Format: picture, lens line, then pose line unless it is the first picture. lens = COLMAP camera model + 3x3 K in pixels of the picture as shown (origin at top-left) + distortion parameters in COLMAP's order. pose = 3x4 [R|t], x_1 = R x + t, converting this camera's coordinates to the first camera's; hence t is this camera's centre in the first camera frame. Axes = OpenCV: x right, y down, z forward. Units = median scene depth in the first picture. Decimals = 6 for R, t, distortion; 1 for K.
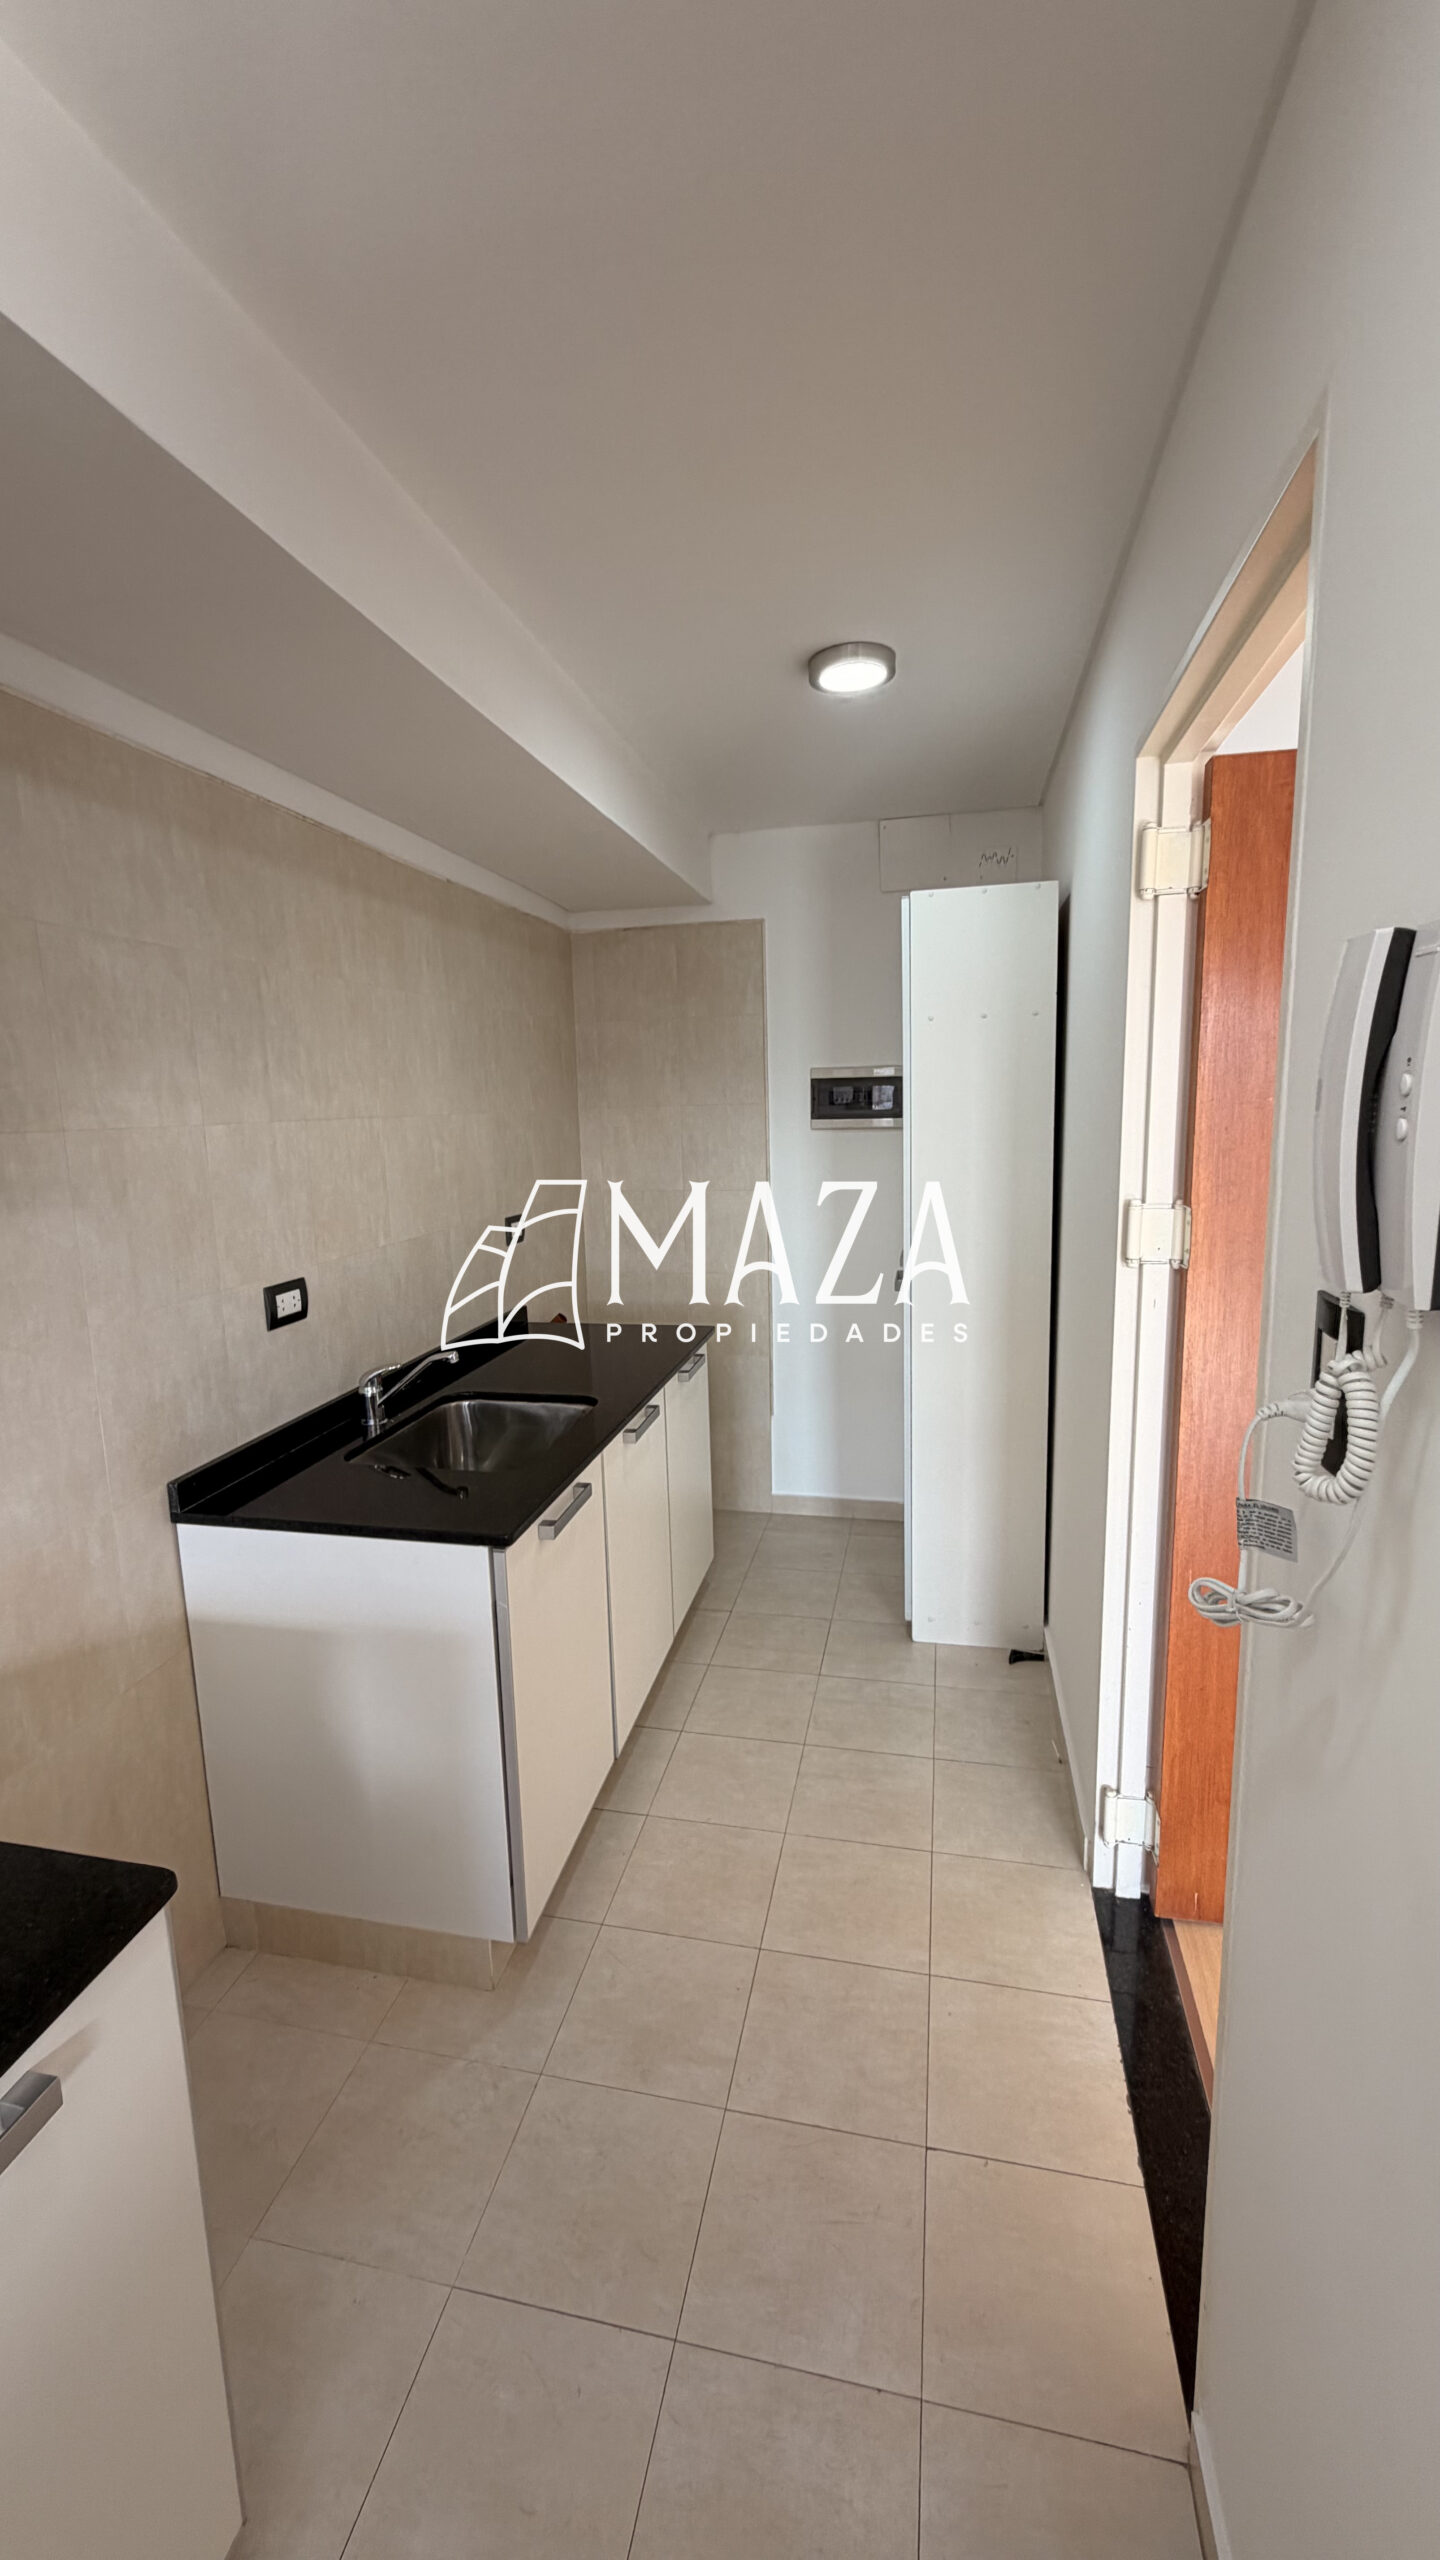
lens RADIAL K [[1018.4, 0, 729.8], [0, 1018.4, 1272.2], [0, 0, 1]] dist [-0.001737, 0.000808]
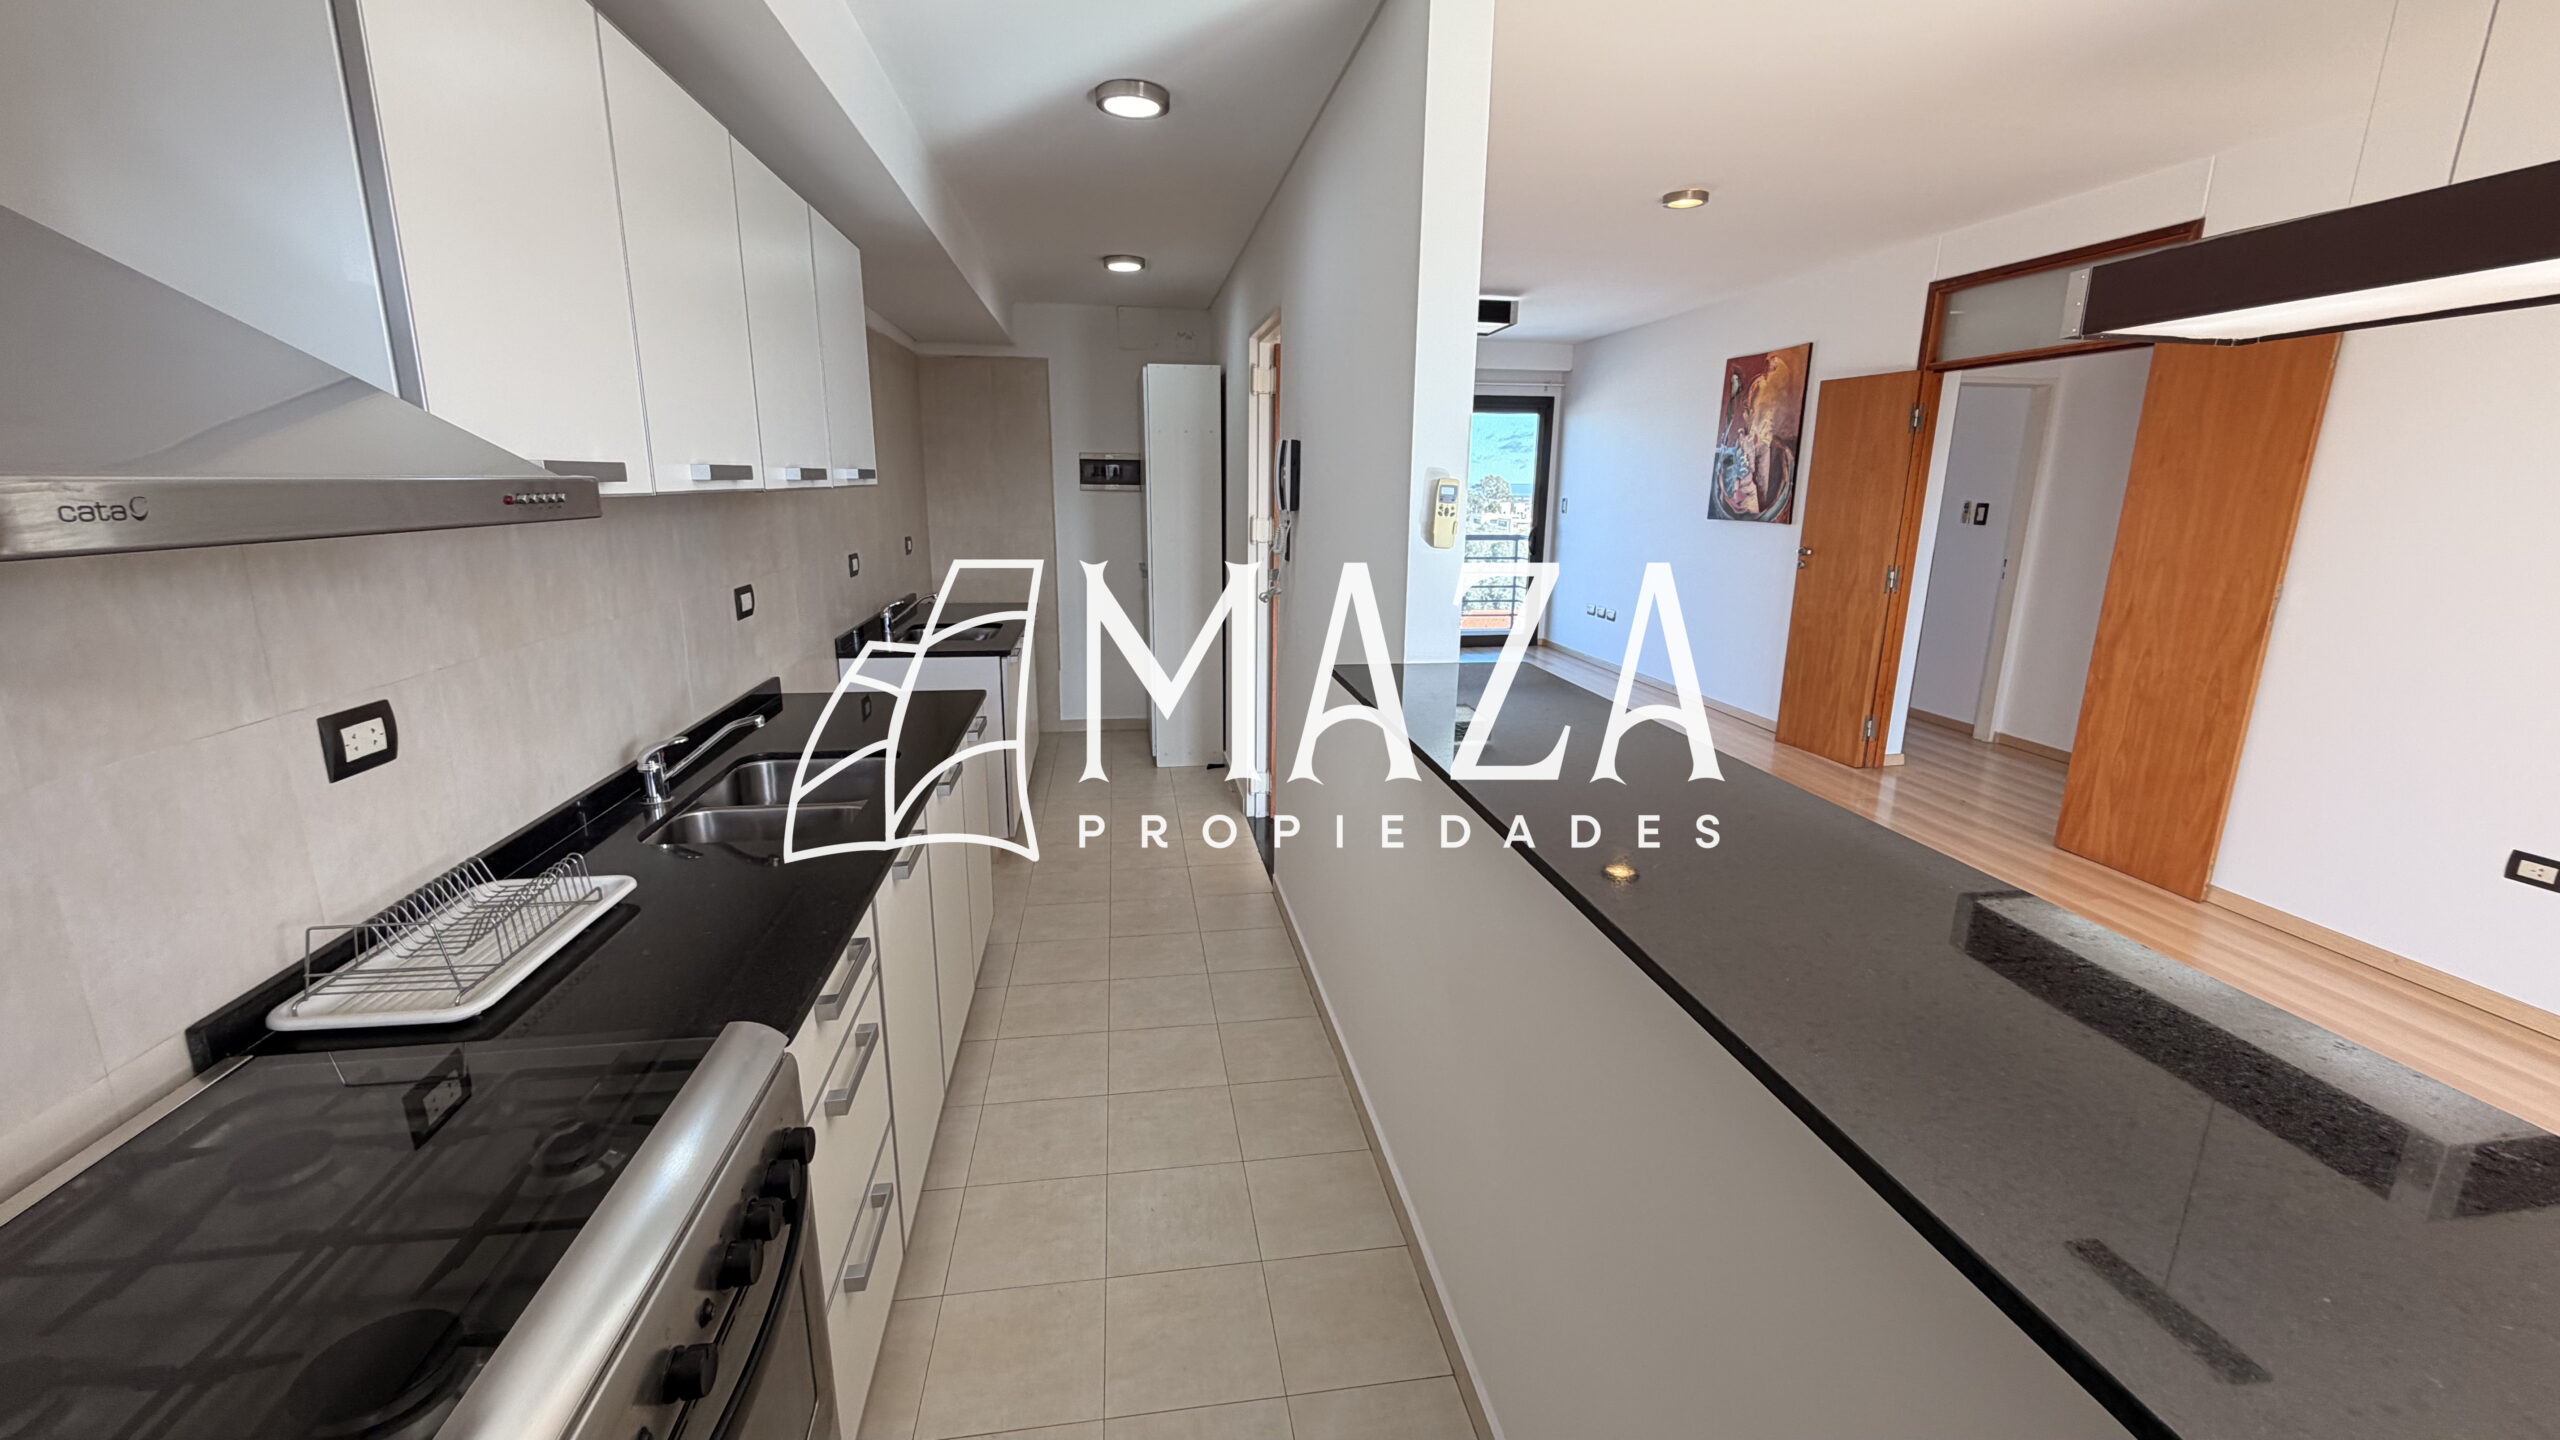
lens RADIAL K [[1018.4, 0, 1271.2], [0, 1018.4, 723.7], [0, 0, 1]] dist [-0.001737, 0.000808]
pose [[0.937477, -0.047171, 0.344836, -0.299362], [0.023763, 0.997136, 0.071799, 0.172746], [-0.347235, -0.059115, 0.935913, -0.924191]]
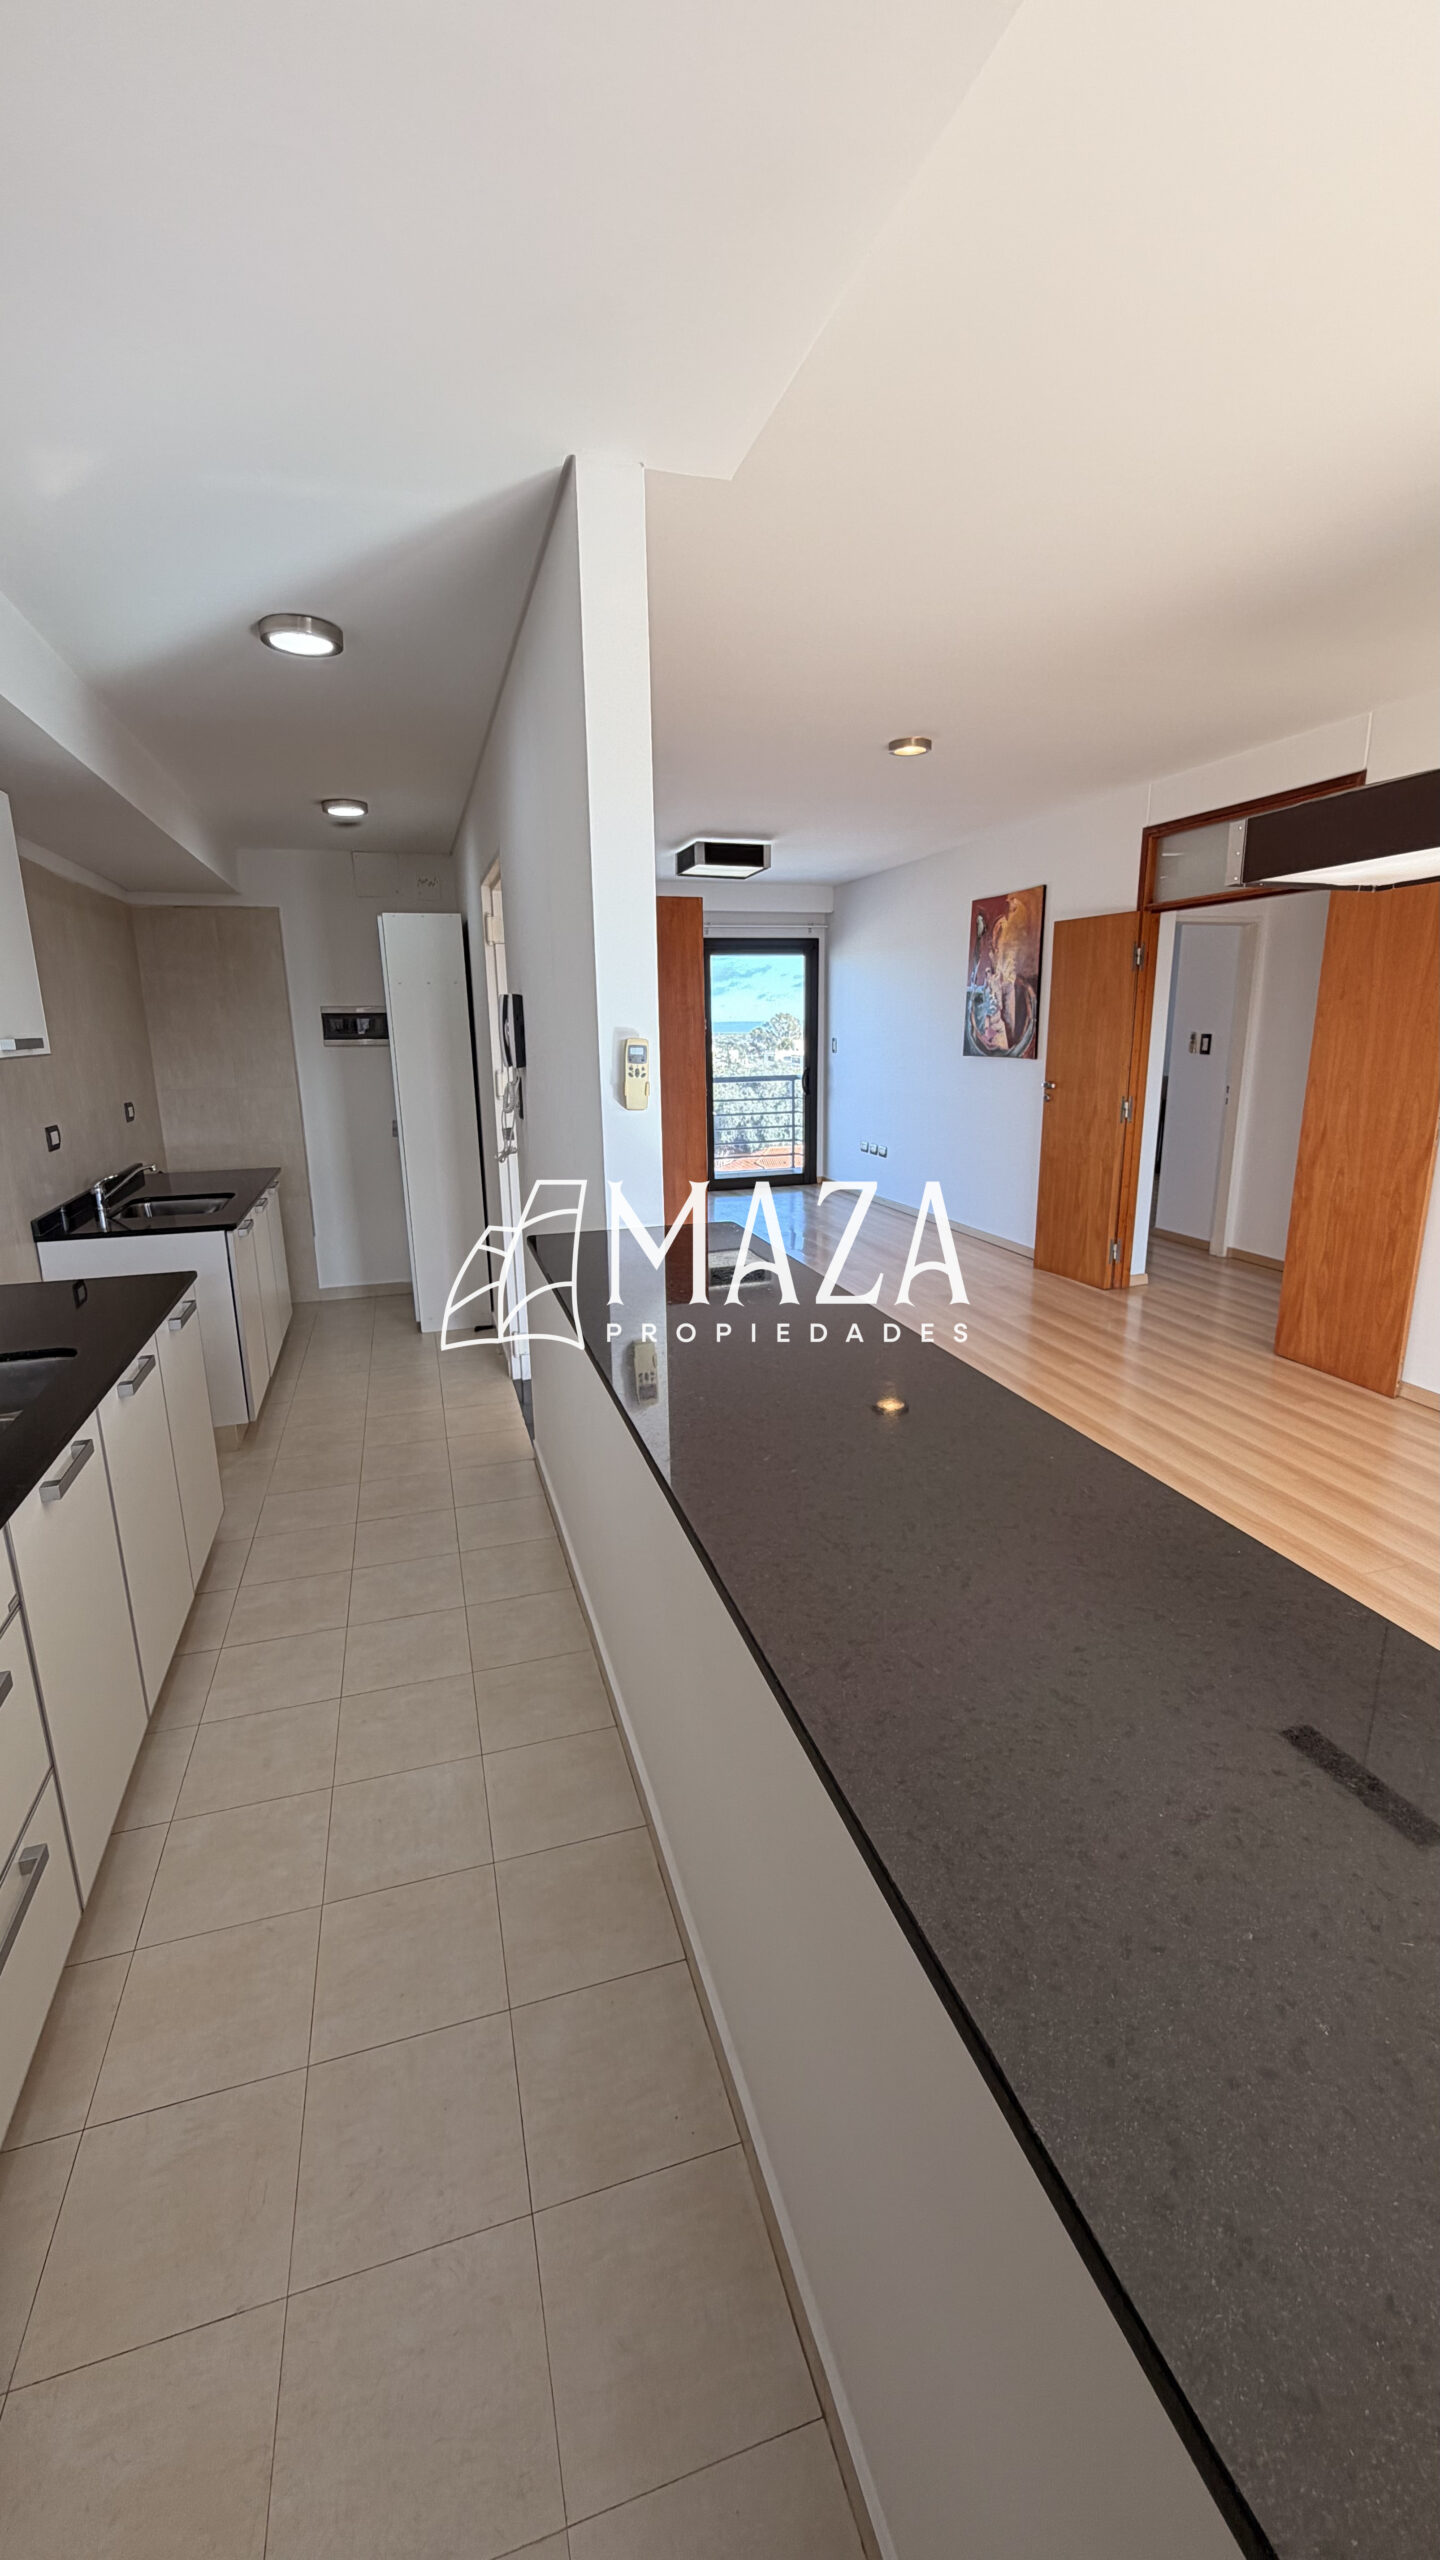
lens RADIAL K [[1018.4, 0, 717.5], [0, 1018.4, 1272.8], [0, 0, 1]] dist [-0.001737, 0.000808]
pose [[0.878216, -0.102747, 0.467098, -0.215780], [0.070688, 0.993810, 0.085702, 0.157797], [-0.473012, -0.042246, 0.880043, -0.931035]]
